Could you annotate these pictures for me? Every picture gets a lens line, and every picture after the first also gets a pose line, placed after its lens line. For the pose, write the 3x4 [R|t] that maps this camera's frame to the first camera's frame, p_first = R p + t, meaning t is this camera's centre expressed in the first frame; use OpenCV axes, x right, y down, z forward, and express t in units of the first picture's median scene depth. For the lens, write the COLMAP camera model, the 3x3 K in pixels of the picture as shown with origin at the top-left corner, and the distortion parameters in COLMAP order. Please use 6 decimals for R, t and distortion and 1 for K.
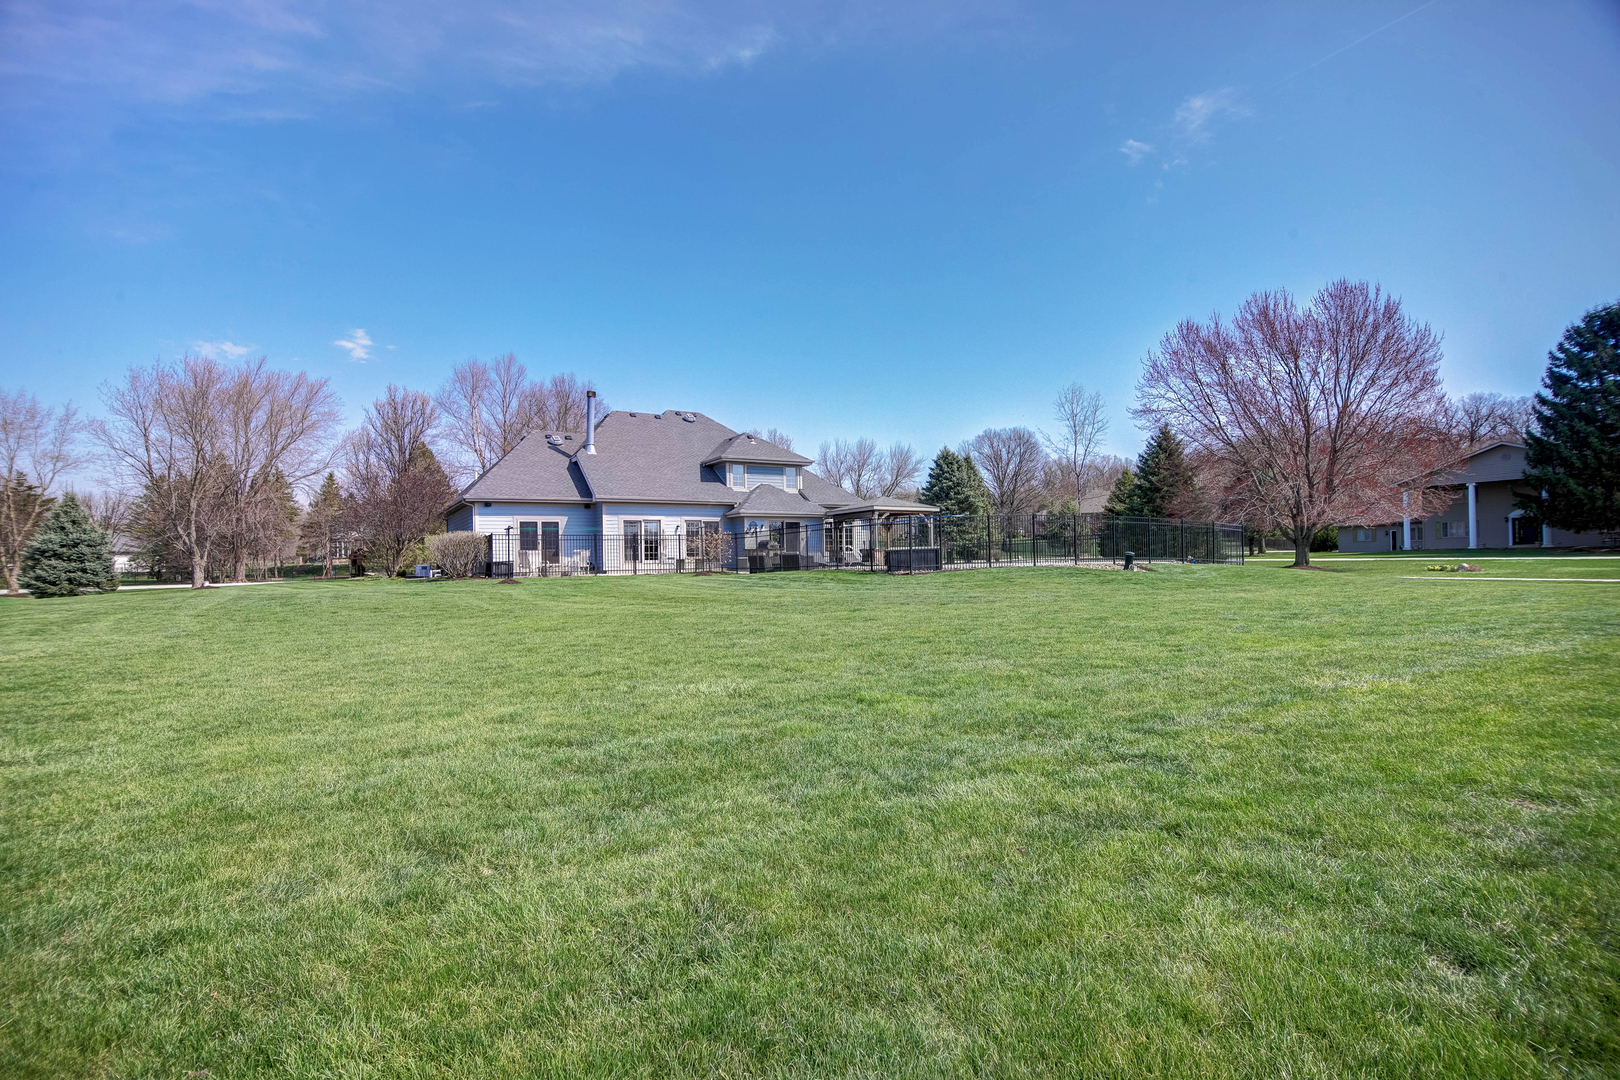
lens RADIAL K [[769.5, 0, 811.8], [0, 769.5, 559.6], [0, 0, 1]] dist [-0.001097, -0.012411]
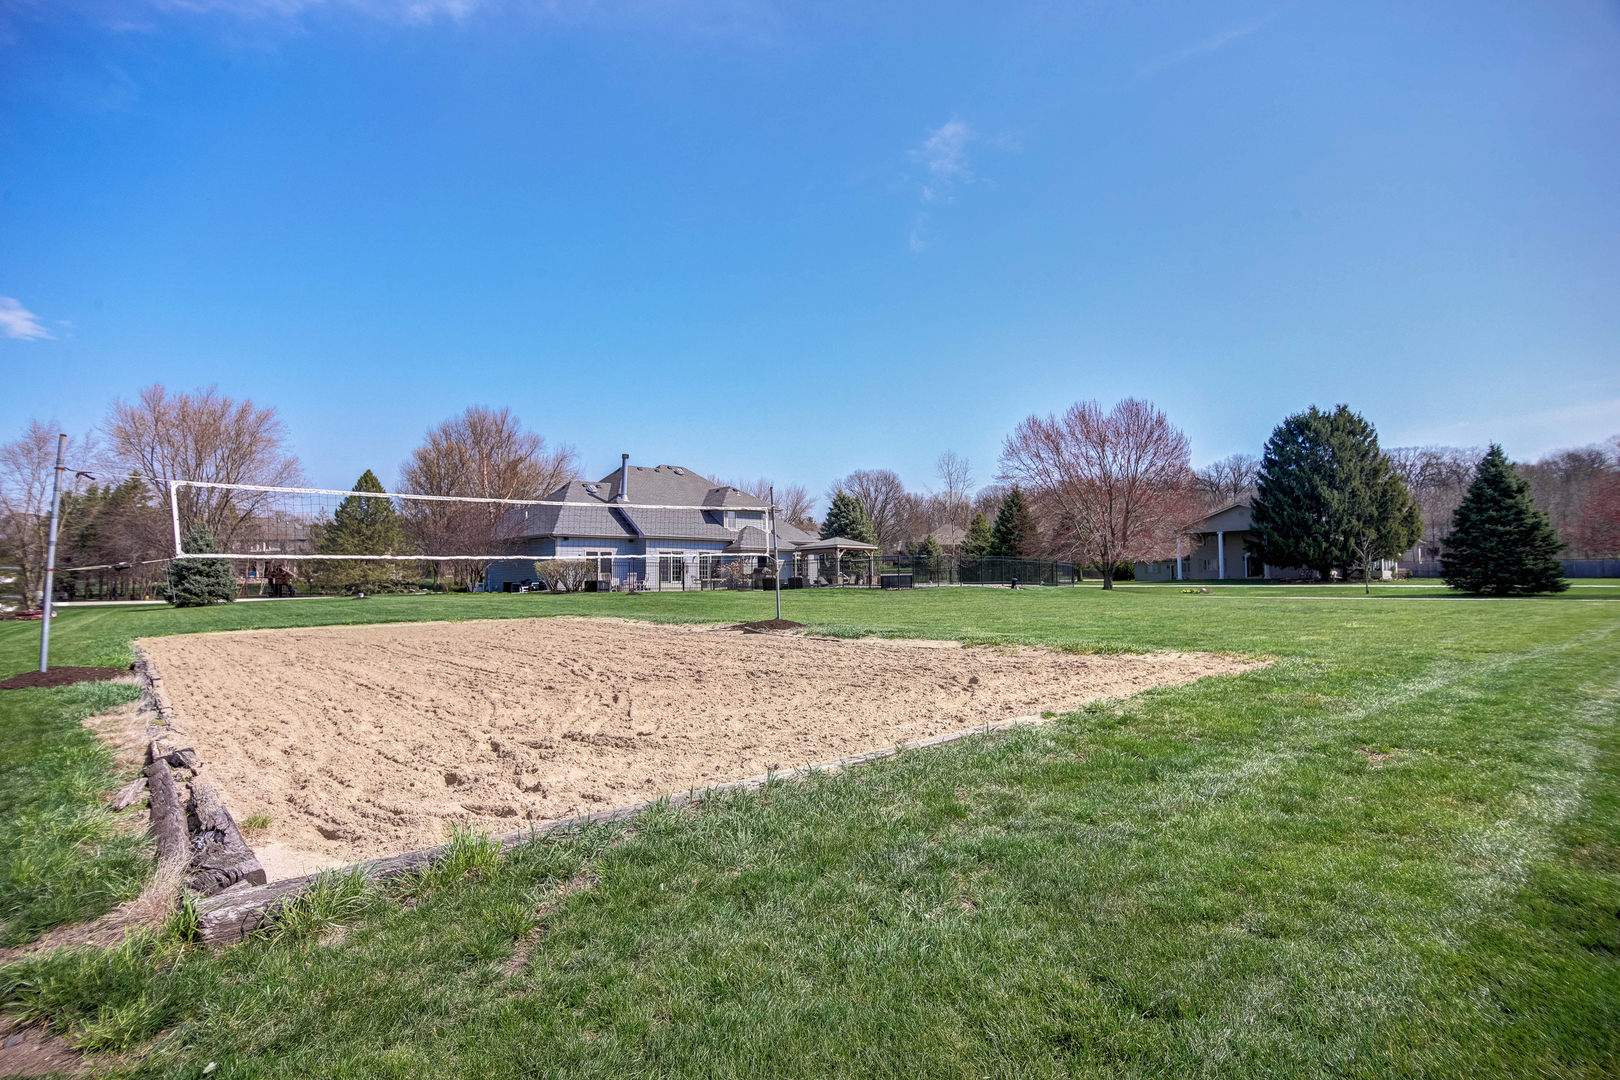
lens RADIAL K [[804.3, 0, 808.0], [0, 804.3, 542.5], [0, 0, 1]] dist [-0.003345, -0.000729]
pose [[0.978408, 0.019929, 0.205722, -0.224598], [-0.008969, 0.998497, -0.054073, 0.006056], [-0.206490, 0.051060, 0.977116, -0.362833]]
